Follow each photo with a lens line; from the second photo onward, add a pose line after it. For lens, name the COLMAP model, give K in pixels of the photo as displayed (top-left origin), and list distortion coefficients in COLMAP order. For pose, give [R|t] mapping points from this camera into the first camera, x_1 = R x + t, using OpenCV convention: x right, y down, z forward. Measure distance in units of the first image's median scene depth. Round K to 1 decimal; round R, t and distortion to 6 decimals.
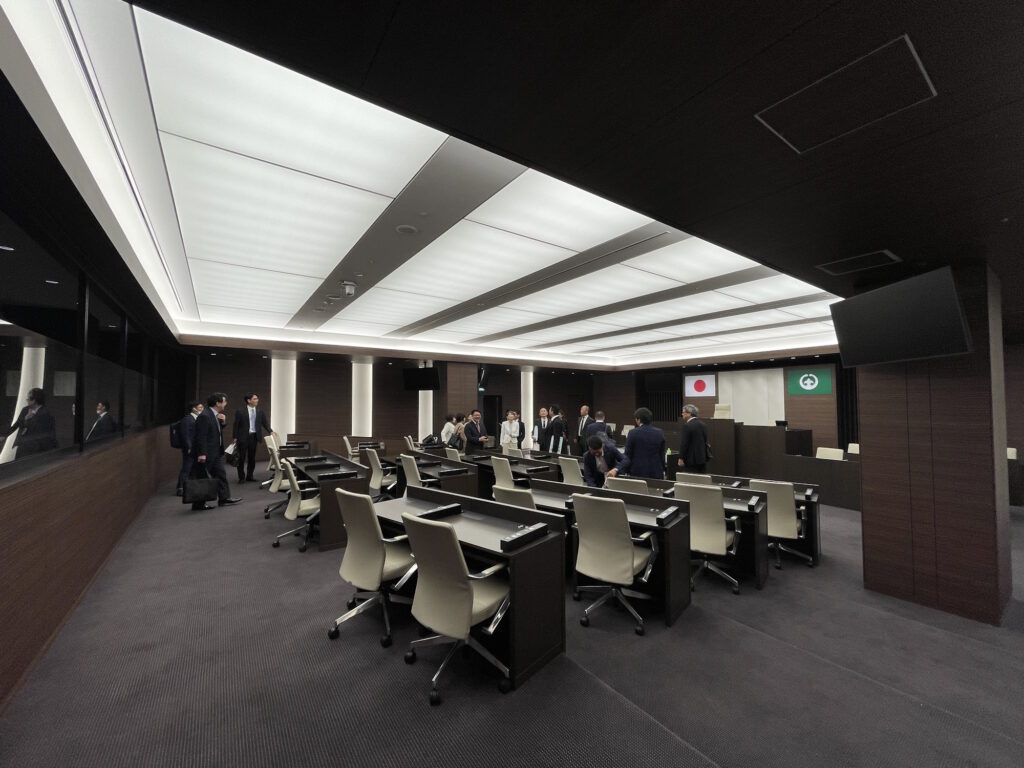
lens RADIAL K [[411.9, 0, 513.6], [0, 411.9, 387.3], [0, 0, 1]] dist [0.009396, 0.000564]
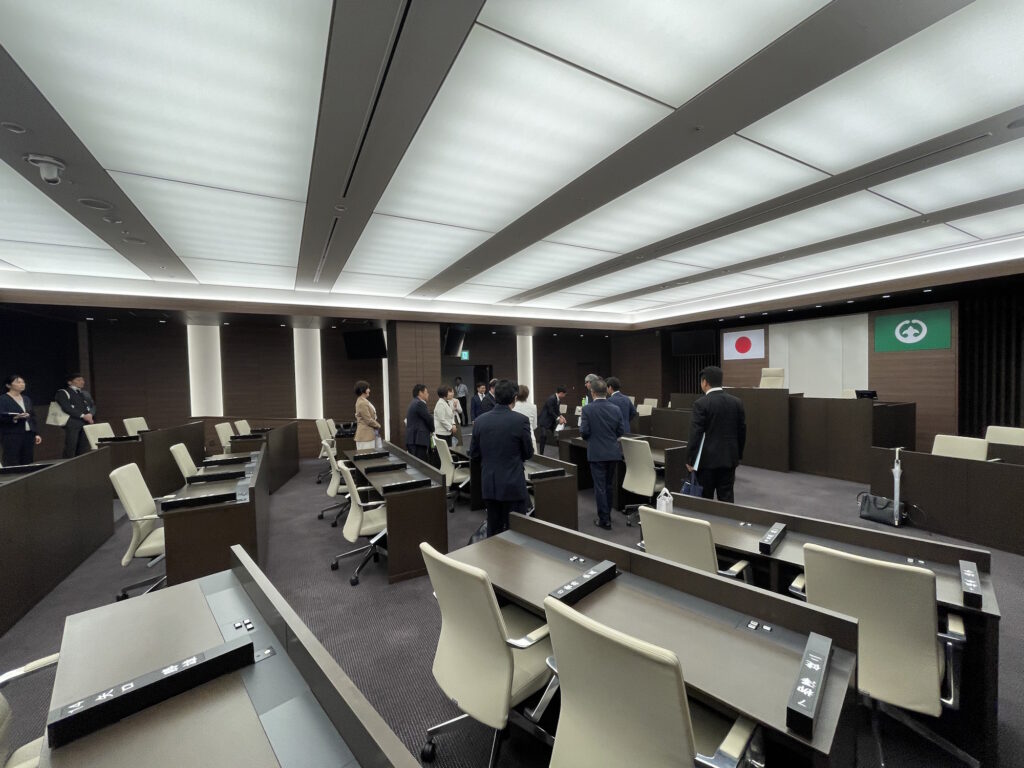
lens RADIAL K [[411.9, 0, 509.9], [0, 411.9, 386.0], [0, 0, 1]] dist [0.009396, 0.000564]
pose [[0.993011, -0.016489, -0.116865, 0.138787], [0.024057, 0.997682, 0.063648, 0.015376], [0.115545, -0.066014, 0.991106, 0.239059]]
